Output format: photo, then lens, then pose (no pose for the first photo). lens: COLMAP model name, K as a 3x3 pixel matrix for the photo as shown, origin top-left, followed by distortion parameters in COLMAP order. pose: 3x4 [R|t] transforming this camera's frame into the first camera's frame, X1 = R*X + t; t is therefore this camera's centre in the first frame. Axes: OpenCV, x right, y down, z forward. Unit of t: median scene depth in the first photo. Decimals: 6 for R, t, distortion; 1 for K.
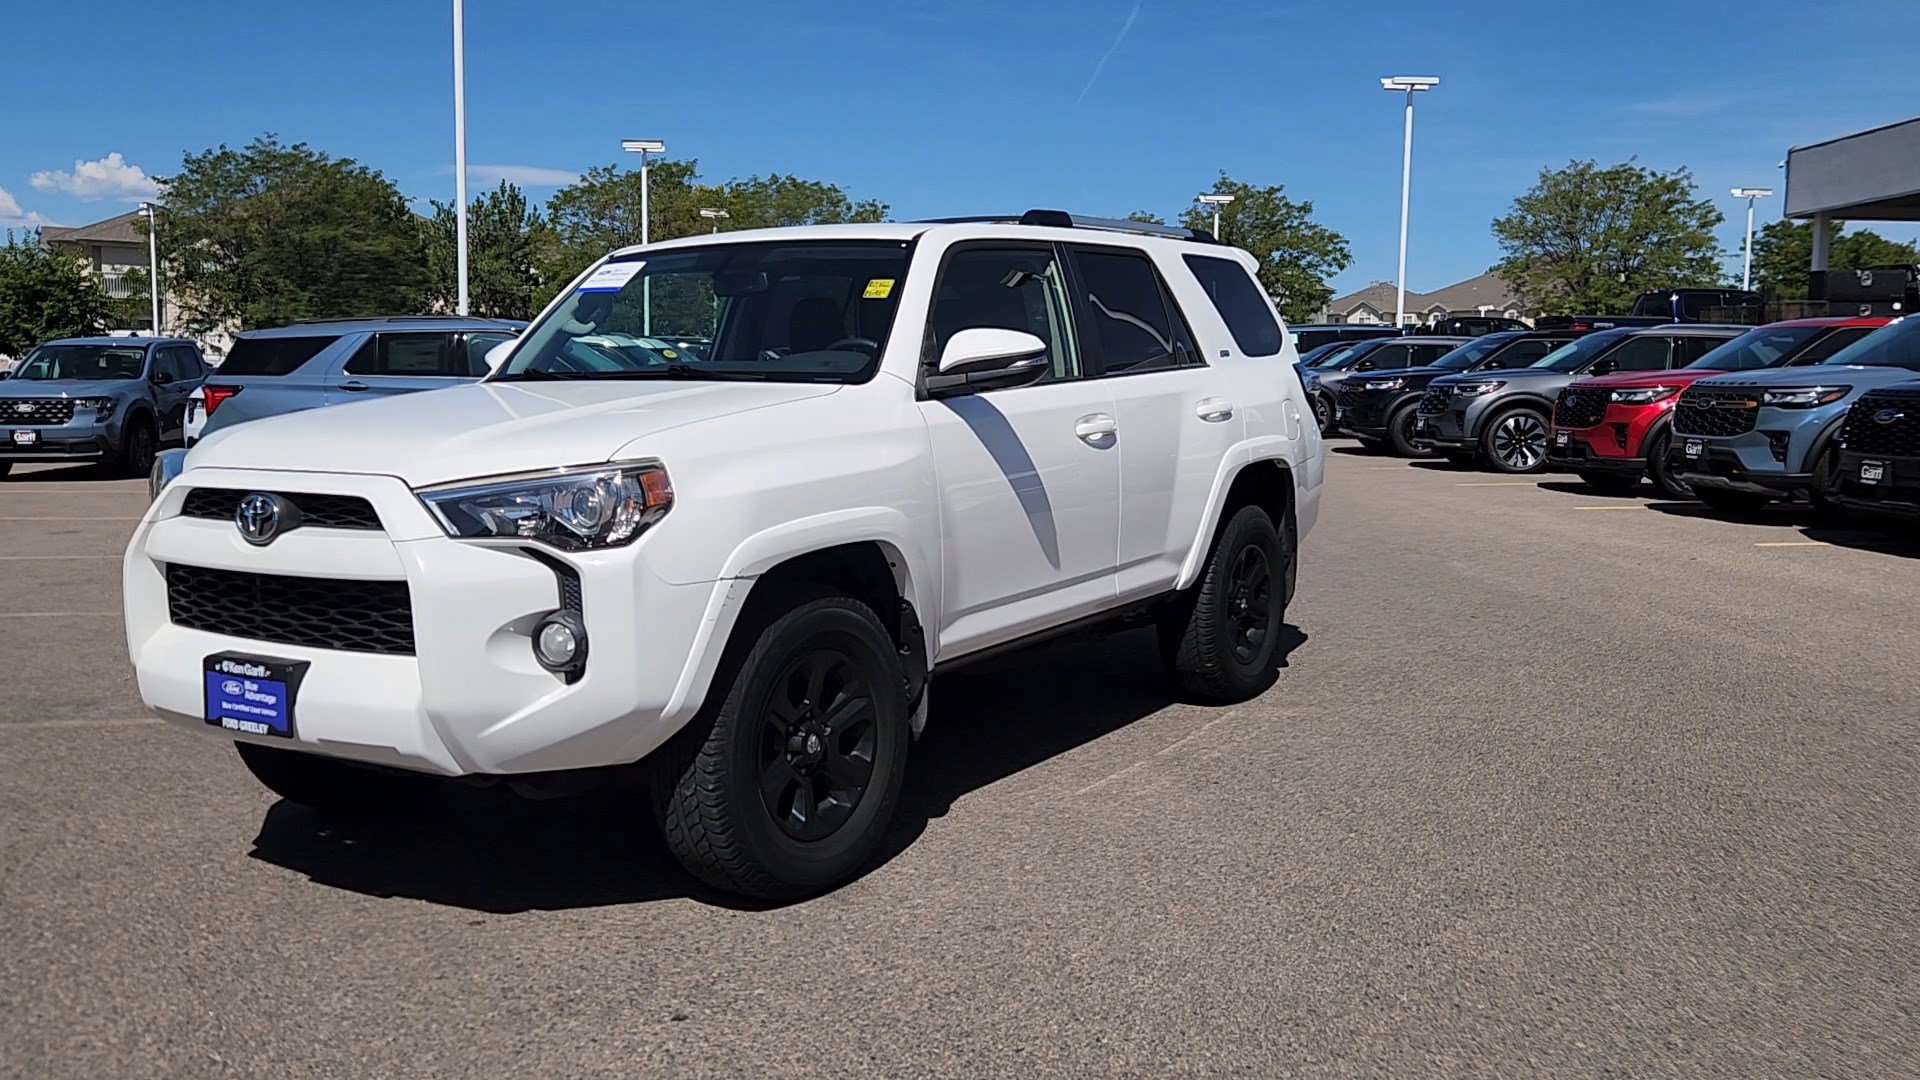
lens RADIAL K [[1628.5, 0, 952.4], [0, 1628.5, 546.5], [0, 0, 1]] dist [0.041342, -0.047572]
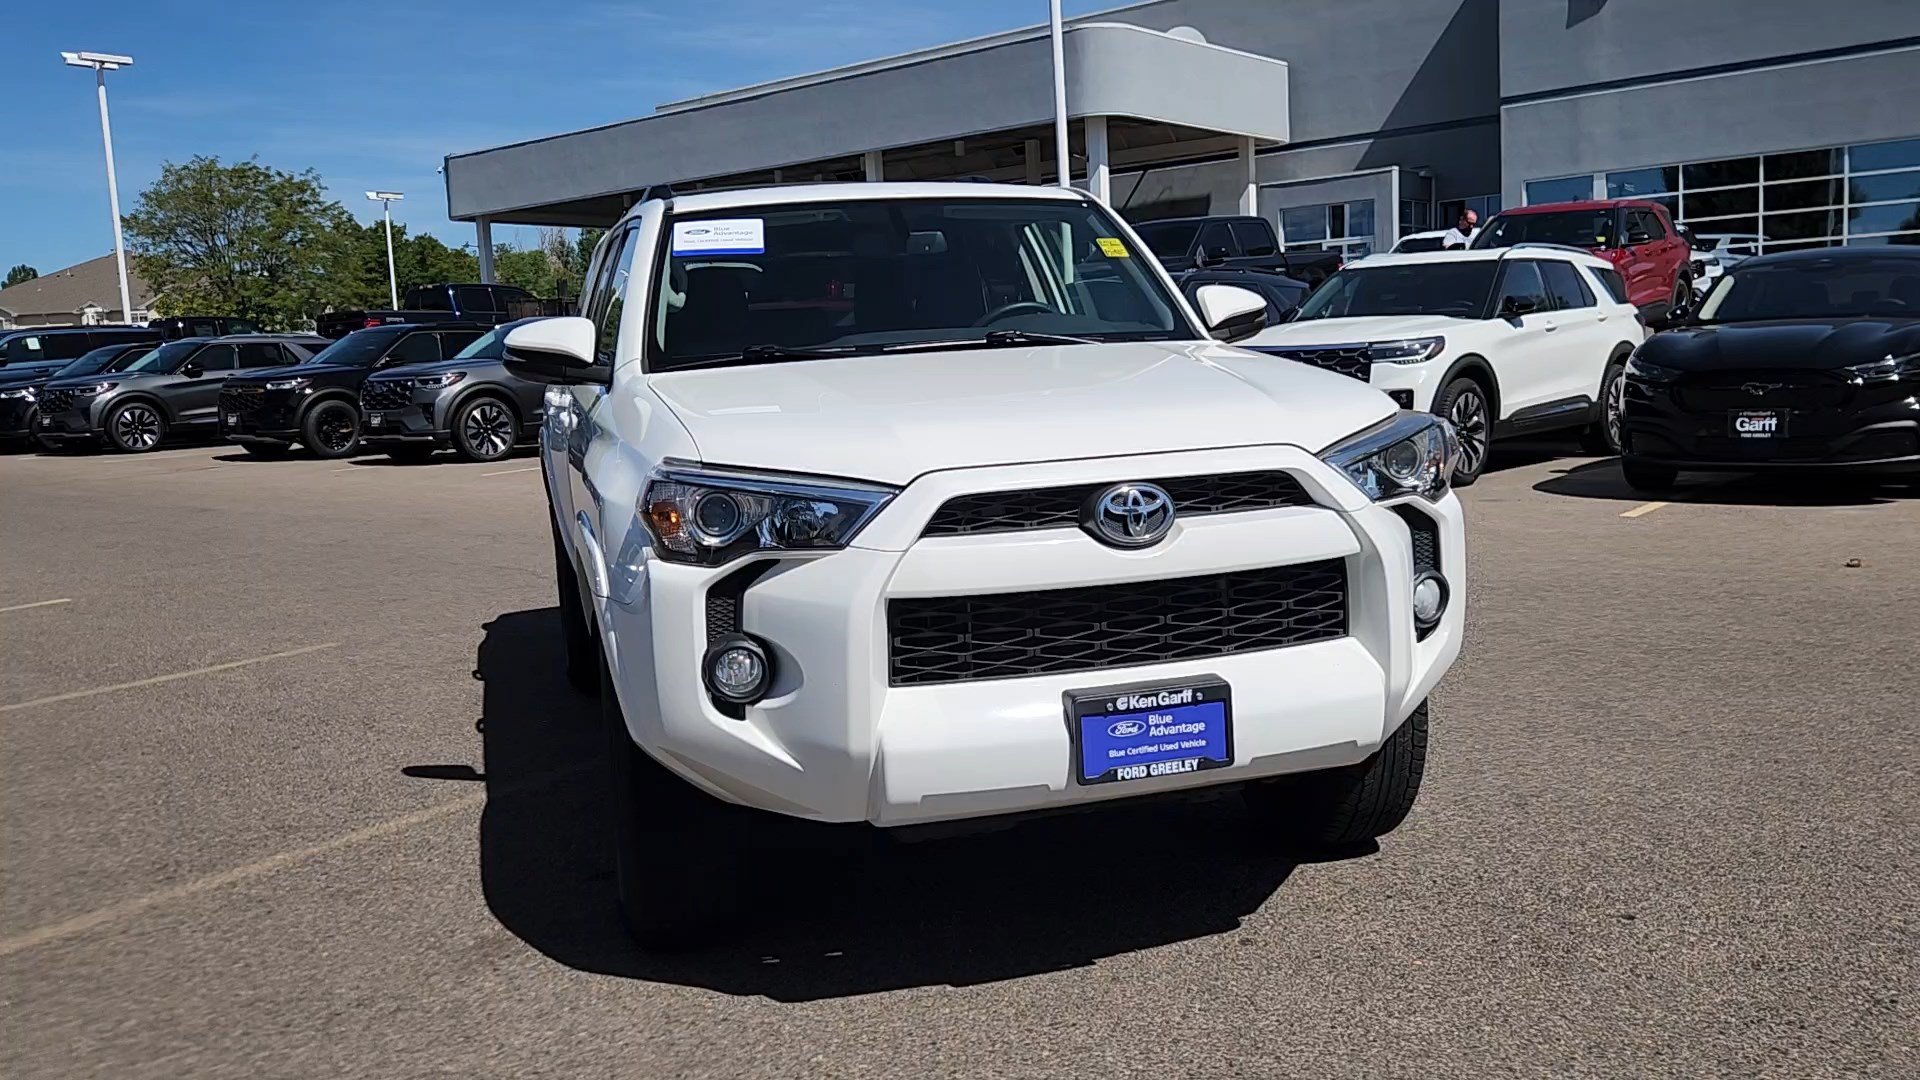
lens RADIAL K [[1628.5, 0, 948.0], [0, 1628.5, 543.6], [0, 0, 1]] dist [0.041342, -0.047572]
pose [[0.669074, -0.124065, 0.732767, -0.216116], [0.126242, 0.990612, 0.052452, -0.011388], [-0.732395, 0.057412, 0.678455, 0.104491]]
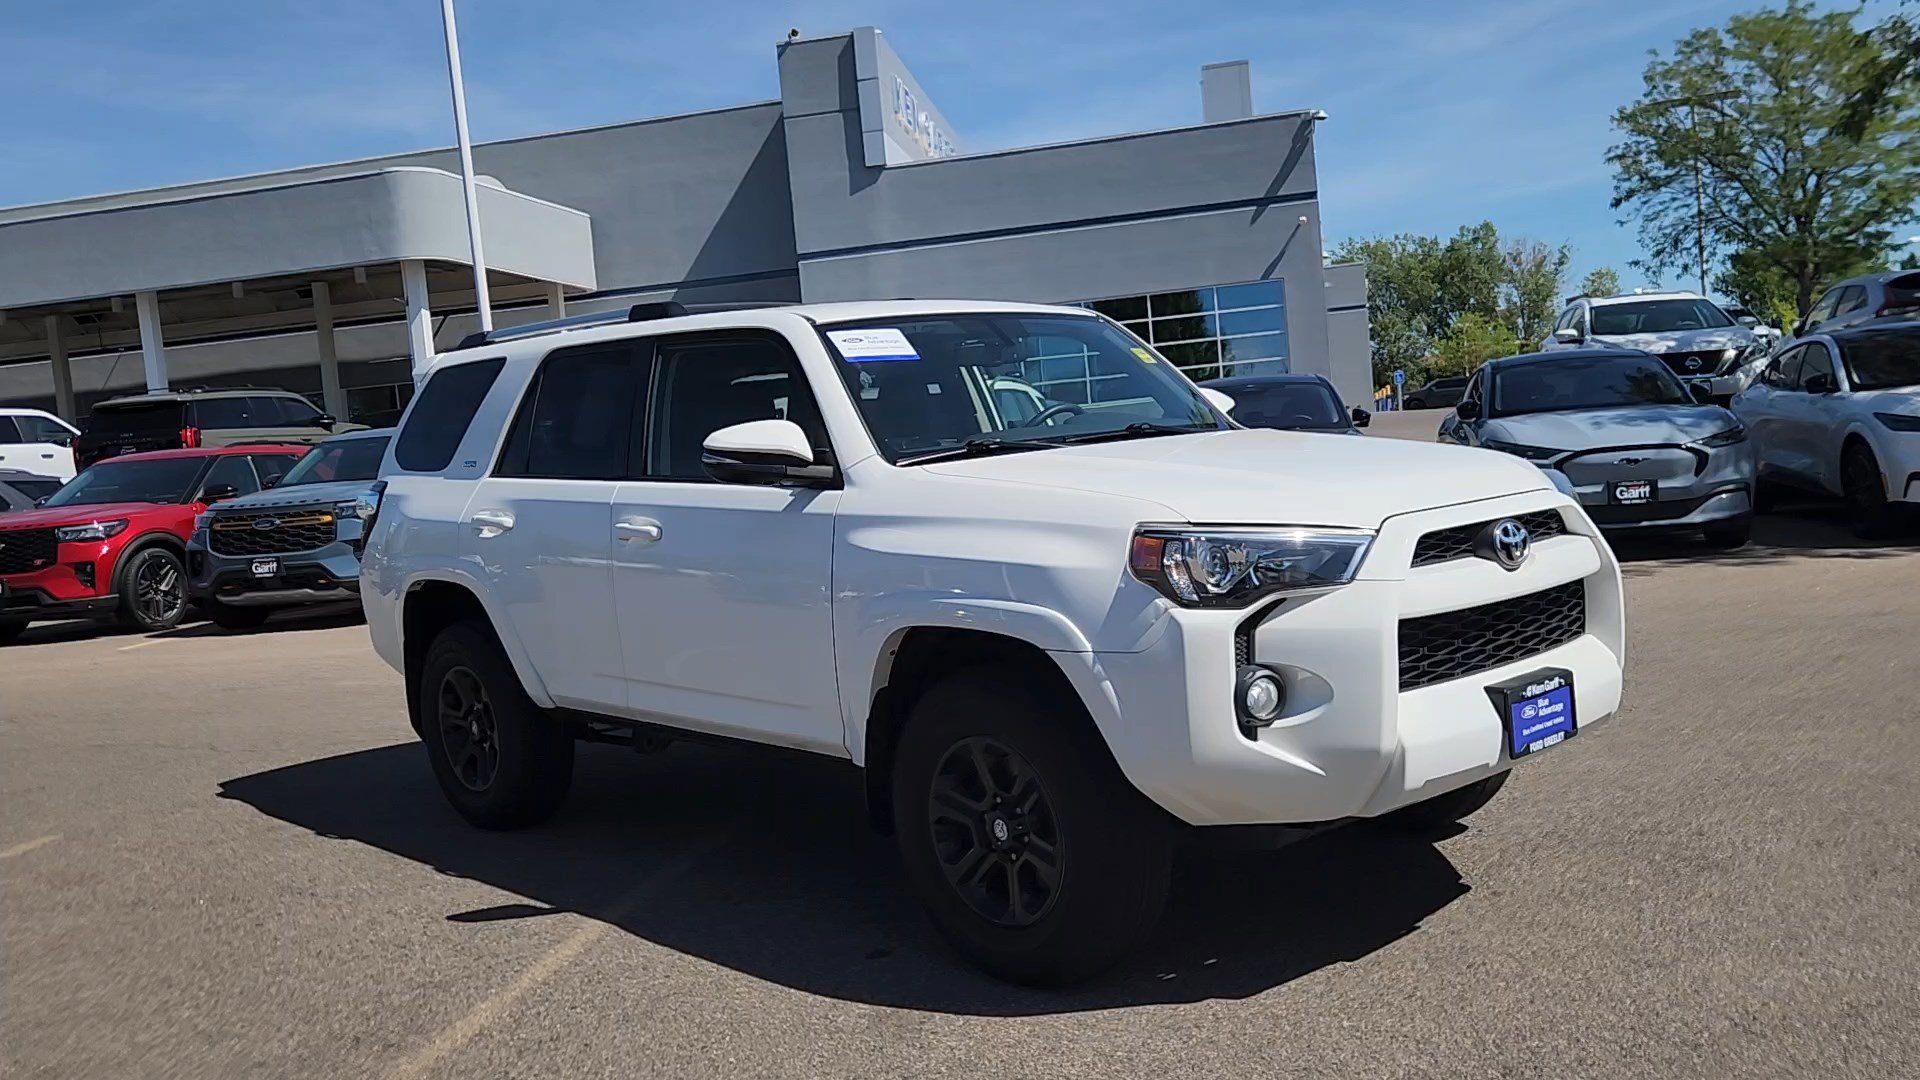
lens RADIAL K [[1628.5, 0, 949.9], [0, 1628.5, 543.8], [0, 0, 1]] dist [0.041342, -0.047572]
pose [[0.262504, -0.084562, 0.961218, -0.302860], [0.181137, 0.982762, 0.036990, -0.023989], [-0.947777, 0.164403, 0.273296, 0.211150]]
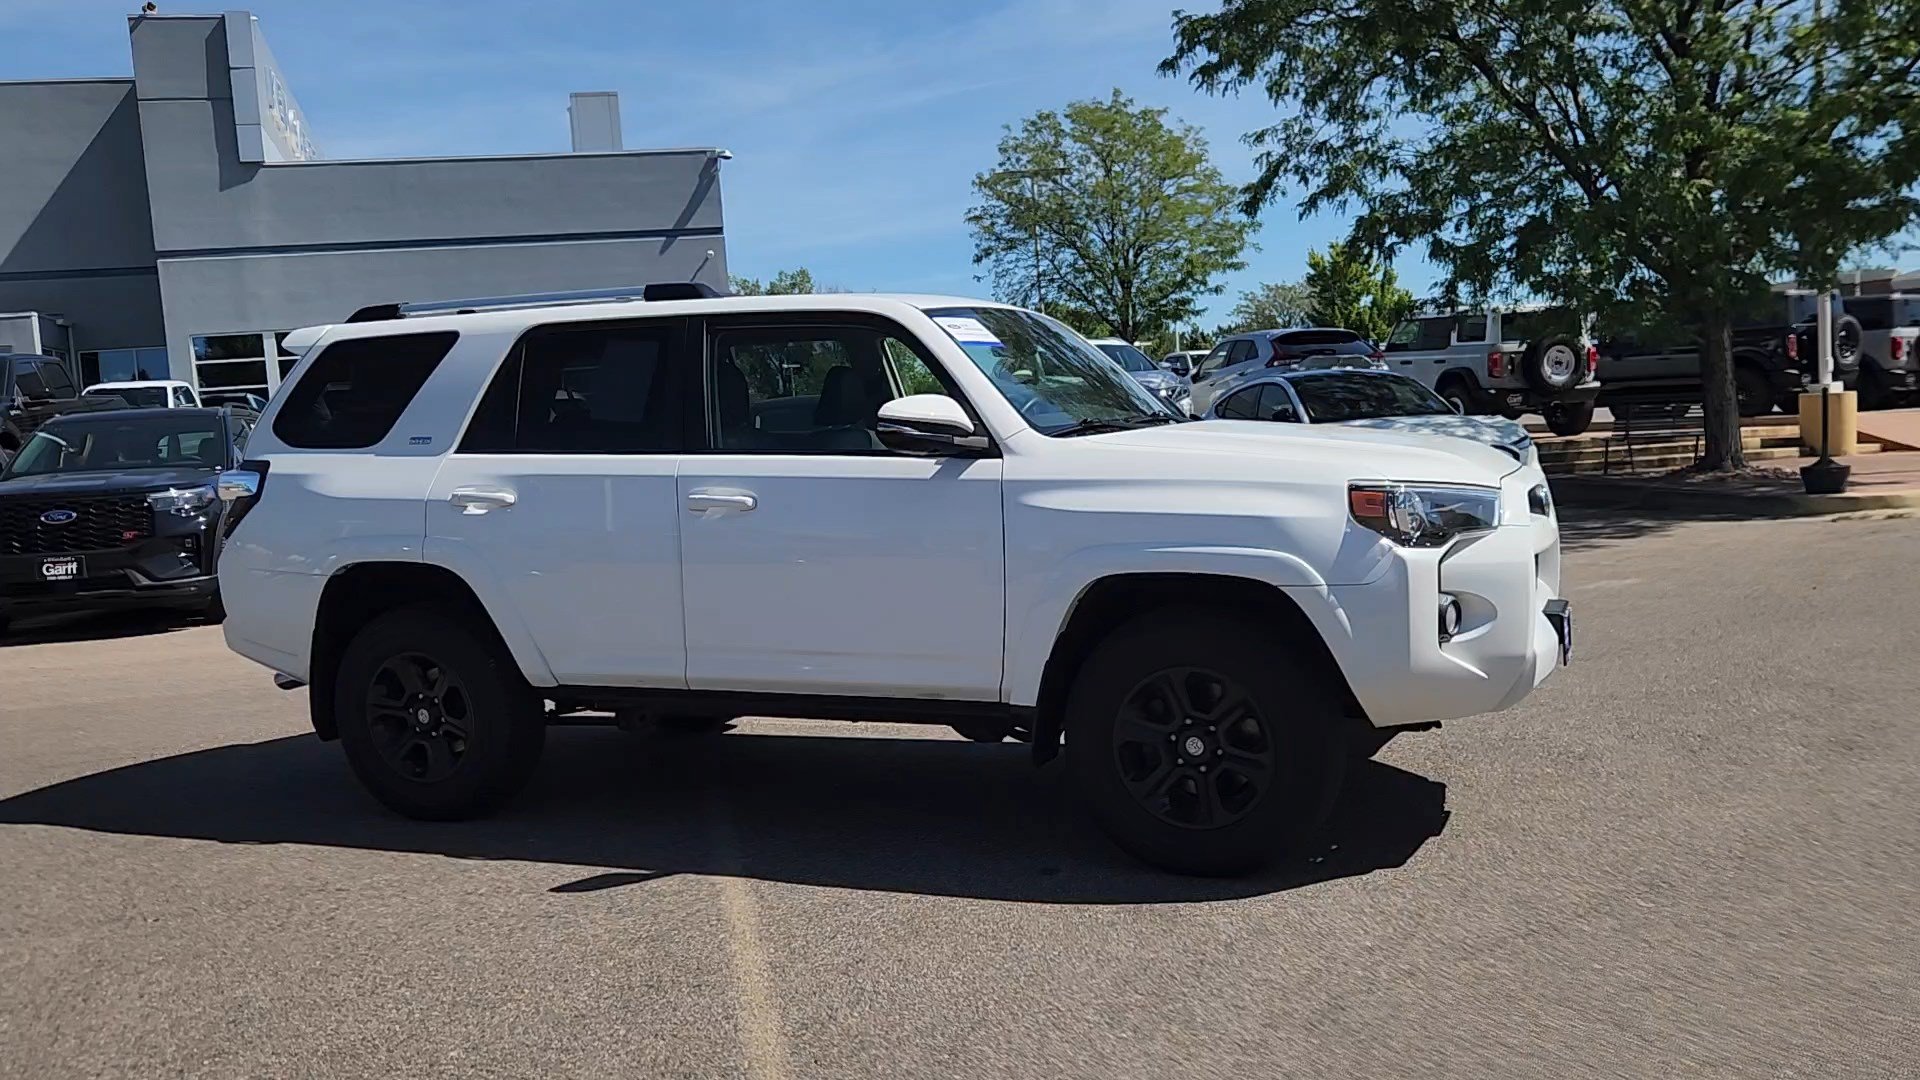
lens RADIAL K [[1628.5, 0, 944.9], [0, 1628.5, 544.9], [0, 0, 1]] dist [0.041342, -0.047572]
pose [[-0.147293, -0.065925, 0.986893, -0.337805], [0.161778, 0.982734, 0.089793, -0.037008], [-0.975773, 0.172883, -0.134084, 0.334691]]
